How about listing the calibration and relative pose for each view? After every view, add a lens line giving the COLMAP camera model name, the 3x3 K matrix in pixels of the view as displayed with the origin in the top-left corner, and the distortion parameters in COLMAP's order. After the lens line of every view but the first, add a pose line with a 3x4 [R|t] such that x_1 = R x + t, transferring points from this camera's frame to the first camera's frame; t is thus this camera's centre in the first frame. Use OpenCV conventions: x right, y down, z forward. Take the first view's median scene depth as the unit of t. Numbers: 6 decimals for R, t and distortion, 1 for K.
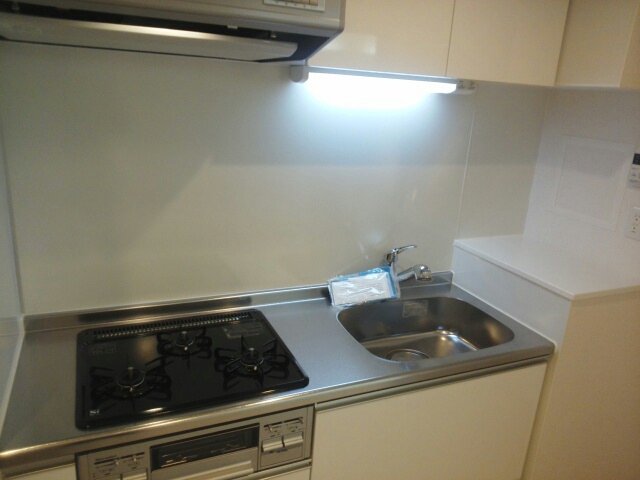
lens RADIAL K [[507.2, 0, 330.3], [0, 507.2, 237.7], [0, 0, 1]] dist [0.004996, -0.003719]
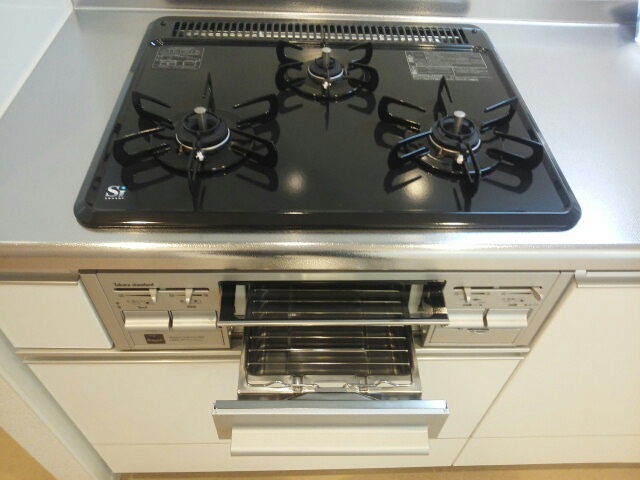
lens RADIAL K [[507.2, 0, 330.3], [0, 507.2, 237.7], [0, 0, 1]] dist [0.004996, -0.003719]
pose [[0.927022, 0.259921, -0.270317, -0.110115], [-0.093295, 0.858018, 0.505075, 0.097413], [0.363217, -0.442997, 0.819651, 0.538563]]
